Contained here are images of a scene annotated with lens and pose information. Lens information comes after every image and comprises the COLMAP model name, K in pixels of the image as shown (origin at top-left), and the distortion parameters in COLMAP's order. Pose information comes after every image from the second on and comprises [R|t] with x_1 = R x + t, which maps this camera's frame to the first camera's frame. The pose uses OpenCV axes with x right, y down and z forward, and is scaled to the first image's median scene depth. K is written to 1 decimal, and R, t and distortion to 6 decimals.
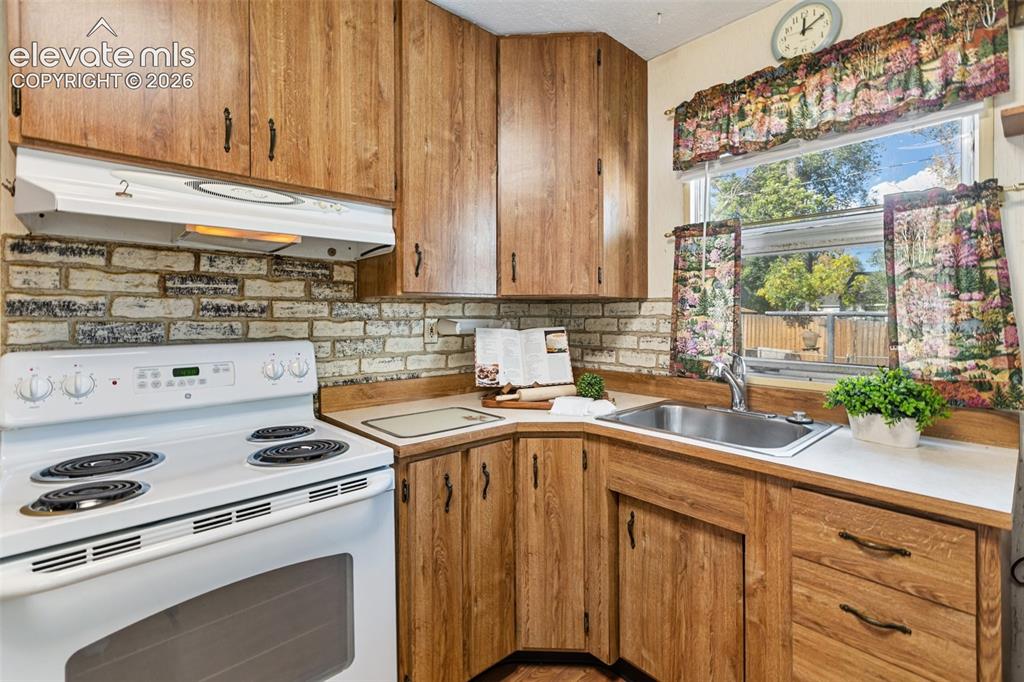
lens RADIAL K [[467.7, 0, 515.1], [0, 467.7, 316.4], [0, 0, 1]] dist [0.000157, 0.000155]
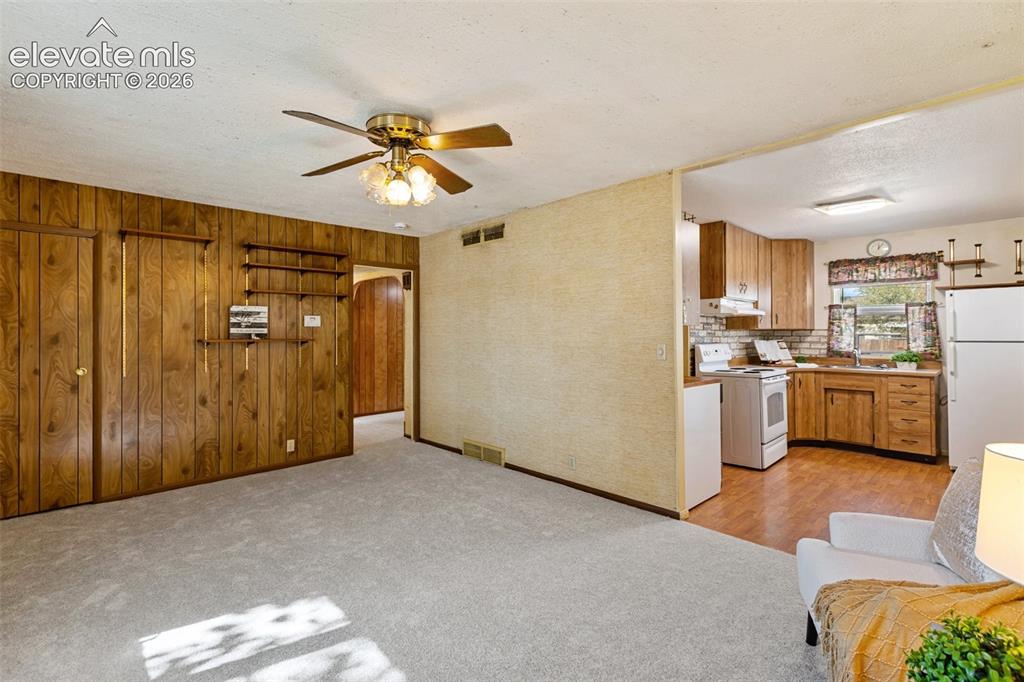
lens RADIAL K [[465.4, 0, 515.2], [0, 465.4, 329.3], [0, 0, 1]] dist [0.005745, 0.000676]
pose [[0.999237, 0.001673, 0.039011, -1.966583], [-0.001183, 0.999920, -0.012598, -0.002210], [-0.039029, 0.012542, 0.999159, -2.069213]]
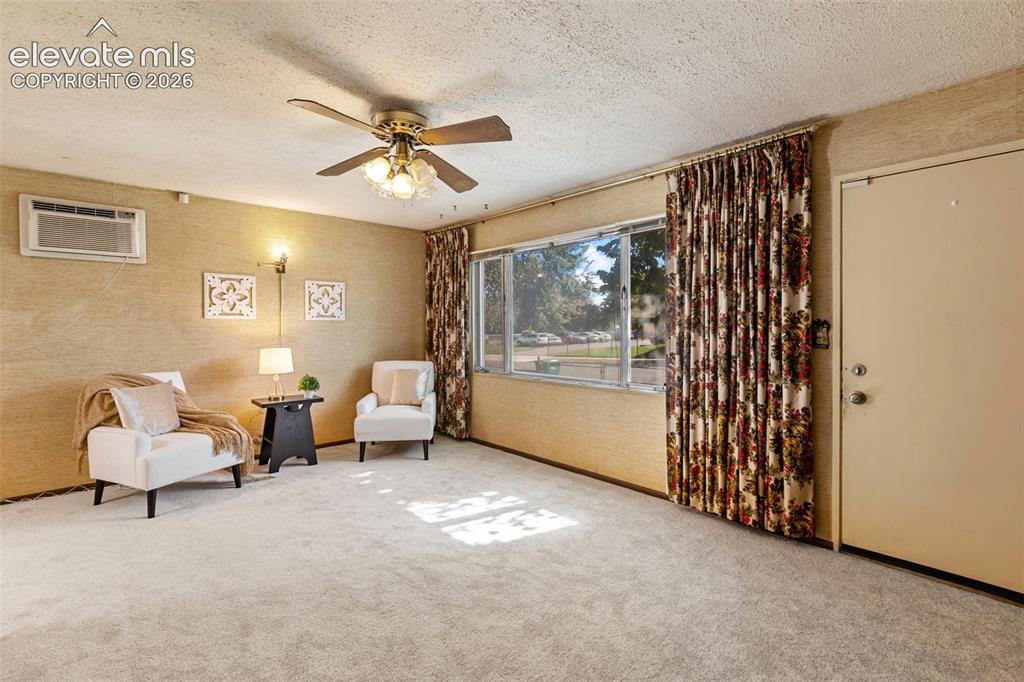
lens RADIAL K [[465.4, 0, 515.2], [0, 465.4, 329.3], [0, 0, 1]] dist [0.005745, 0.000676]
pose [[-0.999963, 0.007093, -0.004803, -2.603490], [0.007032, 0.999894, 0.012716, 0.001529], [0.004893, 0.012682, -0.999908, 0.830074]]
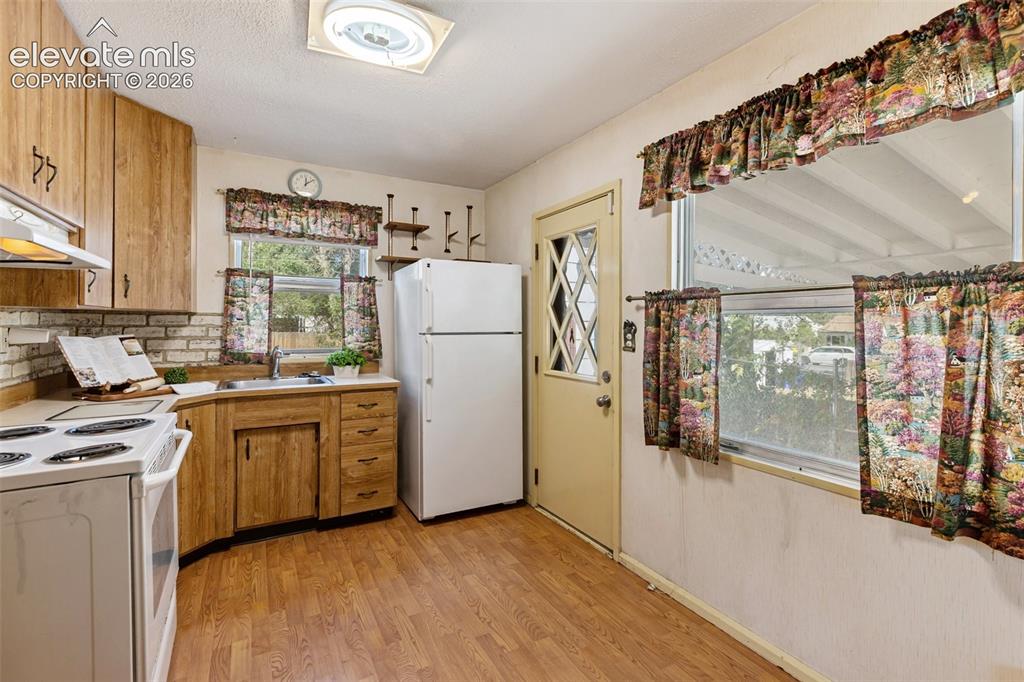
lens RADIAL K [[465.4, 0, 512.0], [0, 465.4, 323.5], [0, 0, 1]] dist [-0.000092, -0.000100]
pose [[0.220211, 0.004606, 0.975441, -1.103609], [-0.002447, 0.999988, -0.004169, -0.003385], [-0.975449, -0.001469, 0.220219, -0.299517]]
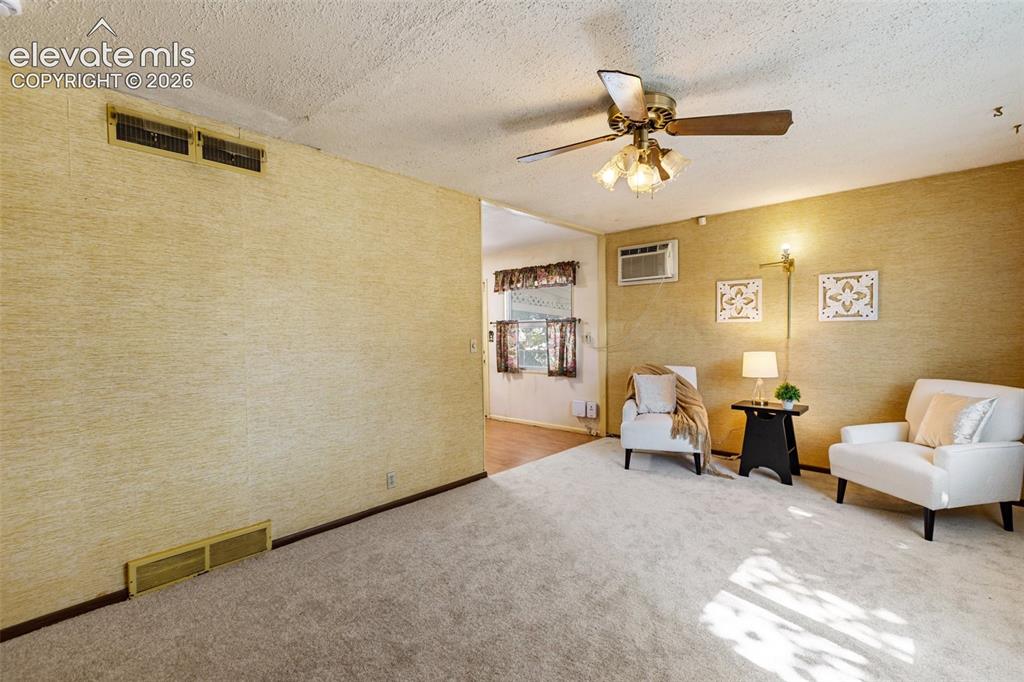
lens RADIAL K [[455.1, 0, 512.0], [0, 455.1, 341.0], [0, 0, 1]] dist [-0.001391, -0.000600]
pose [[-0.093120, -0.015086, 0.995541, -3.547733], [0.018063, 0.999695, 0.016838, 0.007304], [-0.995491, 0.019551, -0.092819, -0.149808]]
